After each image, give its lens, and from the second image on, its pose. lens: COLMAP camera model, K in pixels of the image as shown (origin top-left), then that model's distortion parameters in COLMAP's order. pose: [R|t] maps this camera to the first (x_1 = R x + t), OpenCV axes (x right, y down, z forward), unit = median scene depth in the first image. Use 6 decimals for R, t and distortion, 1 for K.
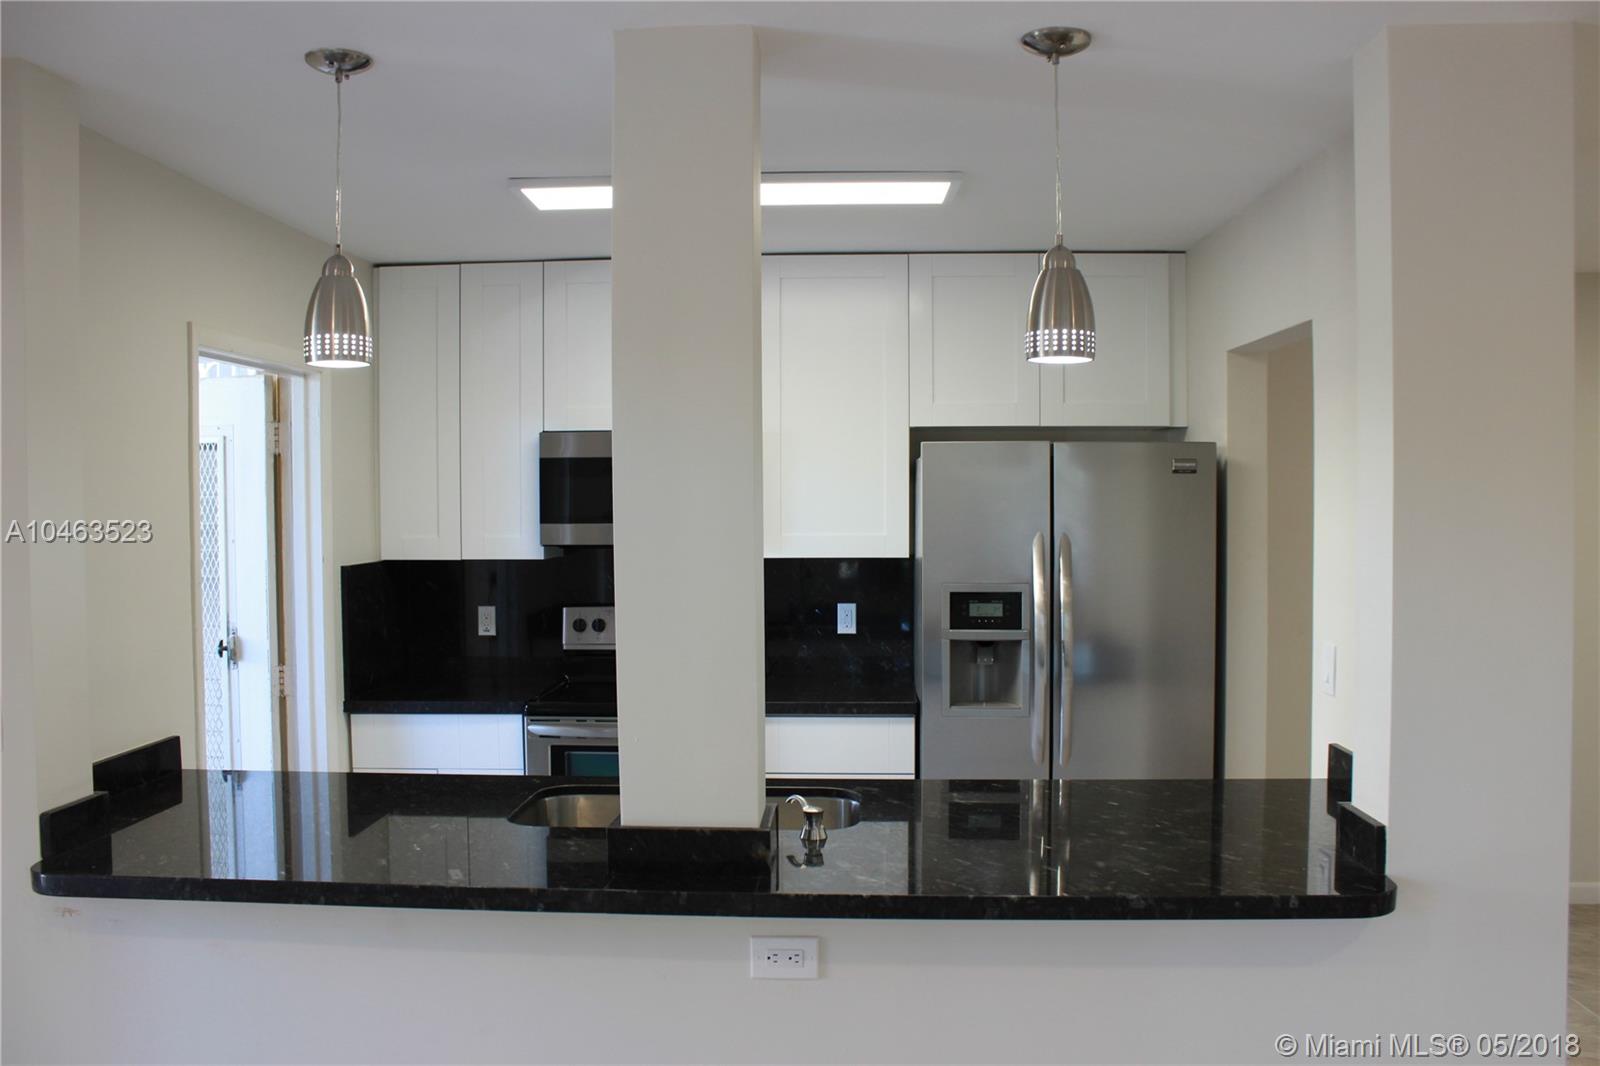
lens RADIAL K [[1307.6, 0, 800.0], [0, 1307.6, 533.0], [0, 0, 1]] dist [-0.153076, 0.126882]
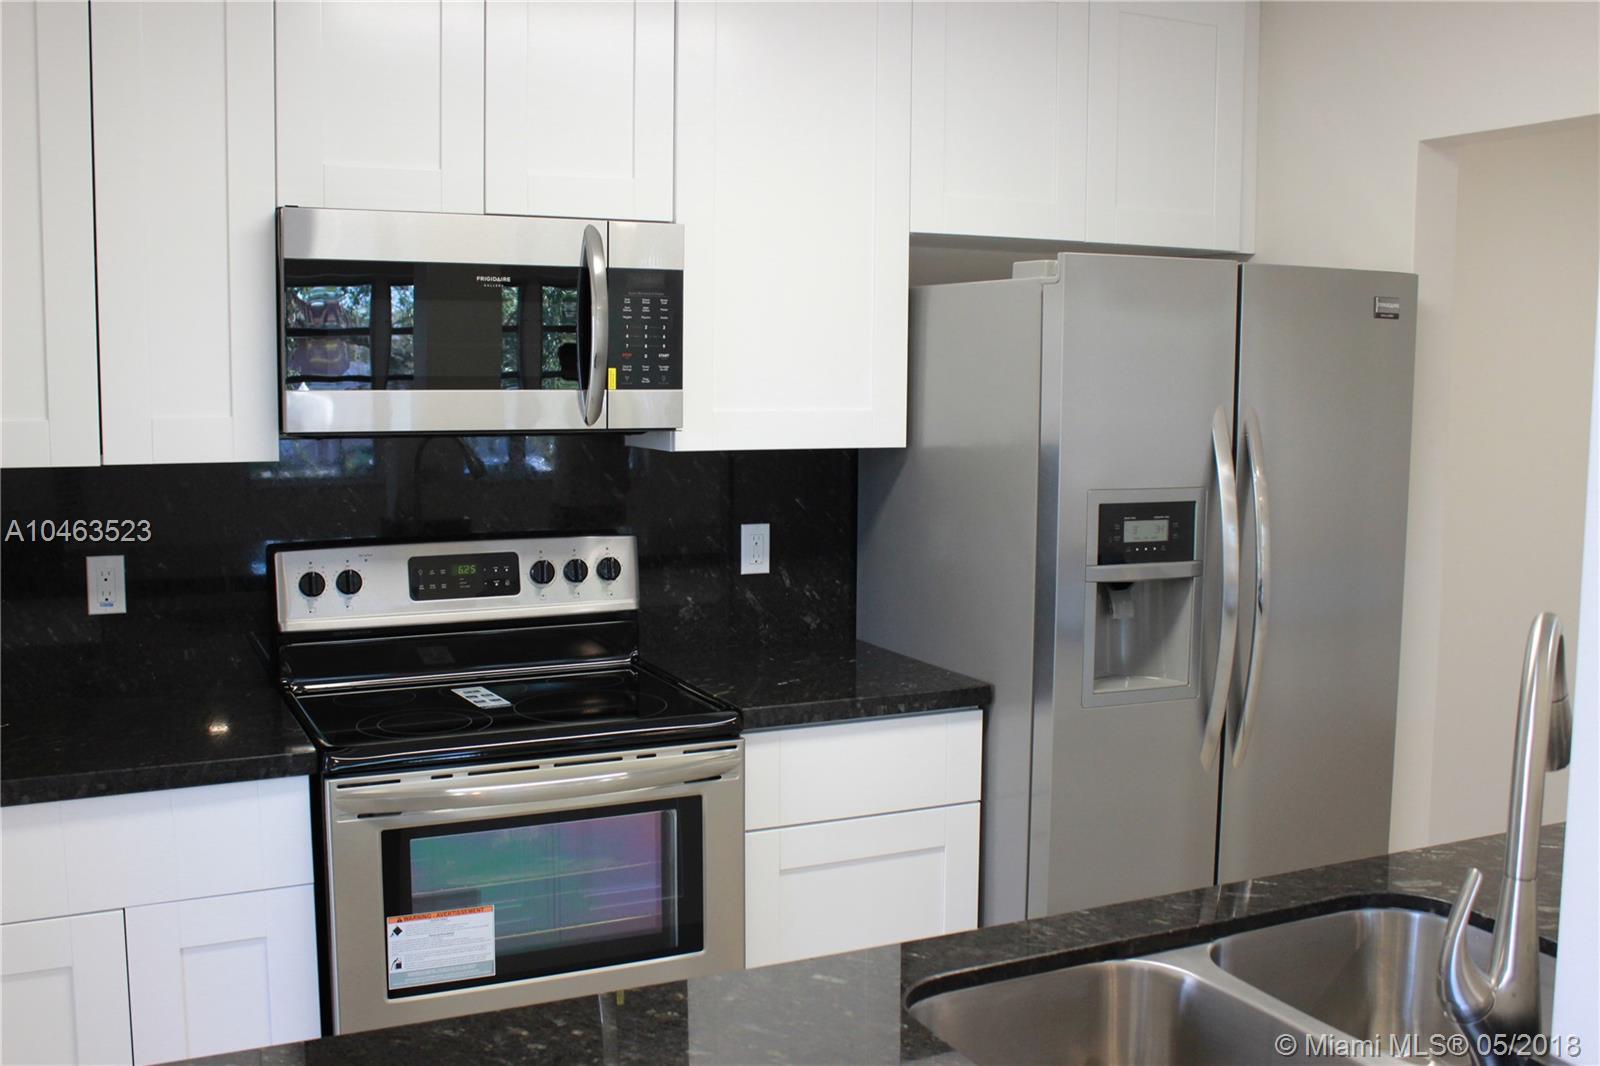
lens RADIAL K [[1536.4, 0, 800.0], [0, 1536.4, 533.0], [0, 0, 1]] dist [-0.124273, 0.134104]
pose [[0.882698, -0.038800, 0.468336, -0.315971], [0.002981, 0.997028, 0.076982, 0.003383], [-0.469931, -0.066556, 0.880190, 0.406144]]
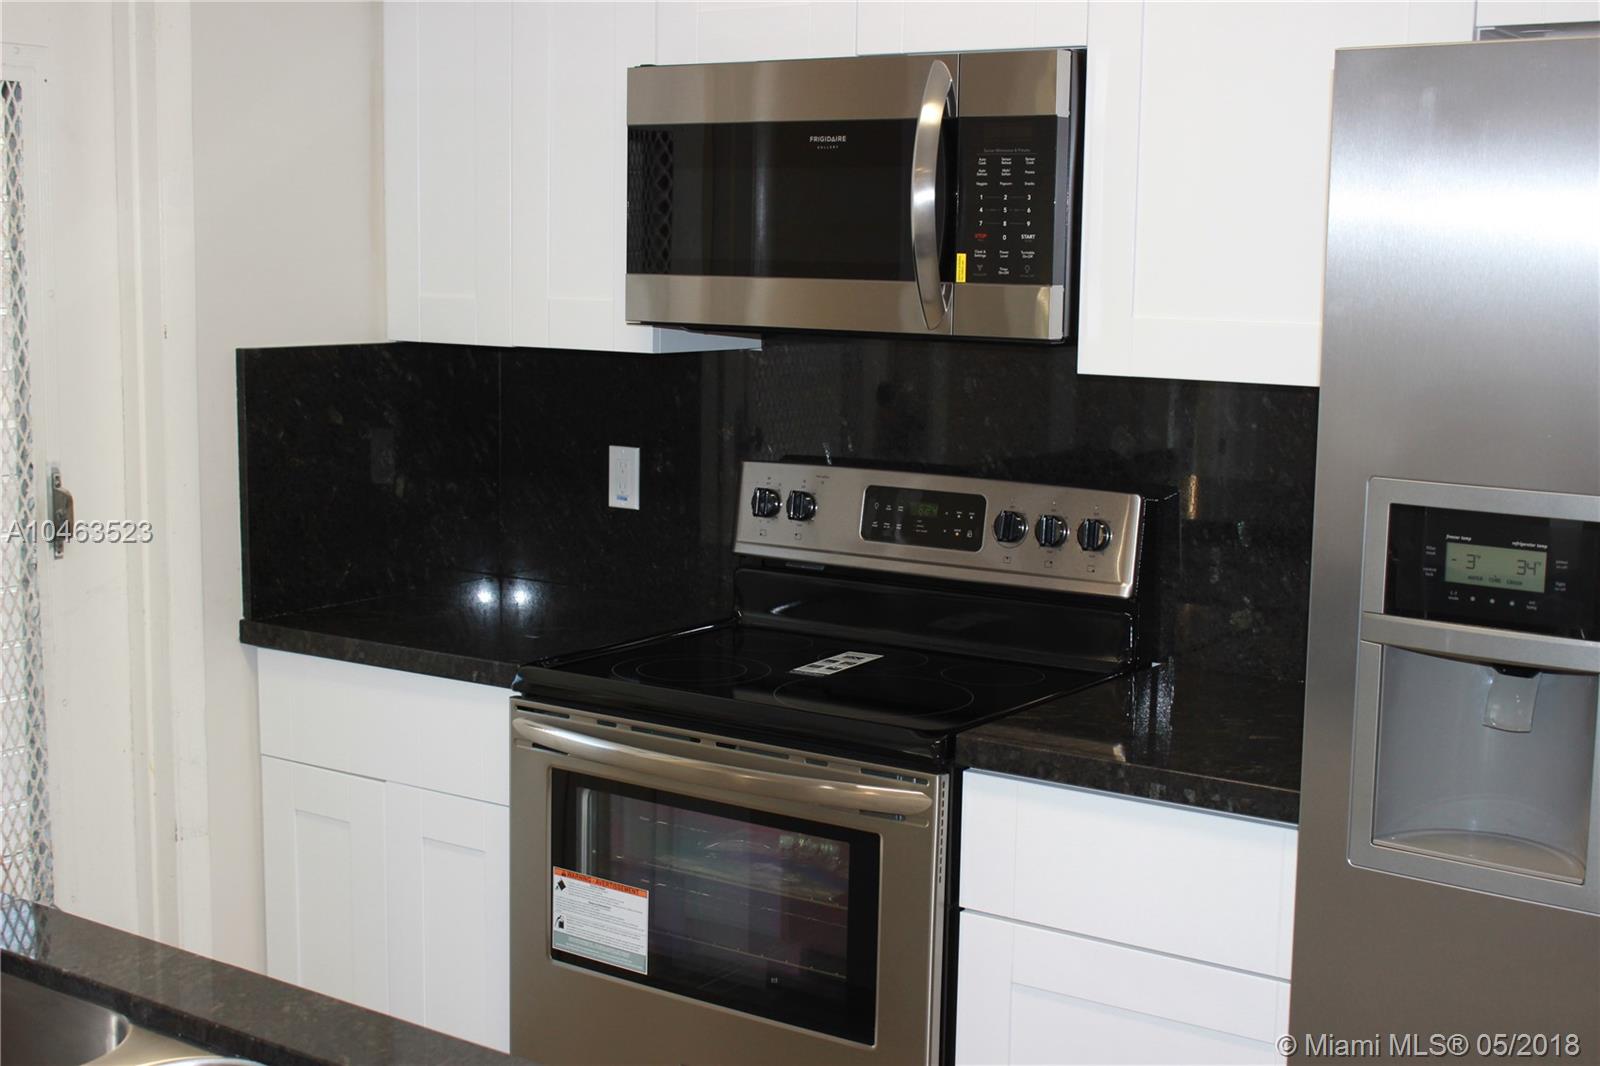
lens RADIAL K [[2058.9, 0, 800.0], [0, 2058.9, 533.0], [0, 0, 1]] dist [-0.030936, -0.028516]
pose [[0.851946, 0.089884, -0.515858, 0.238916], [-0.035441, 0.992796, 0.114454, -0.001793], [0.522429, -0.079226, 0.848994, 0.438835]]
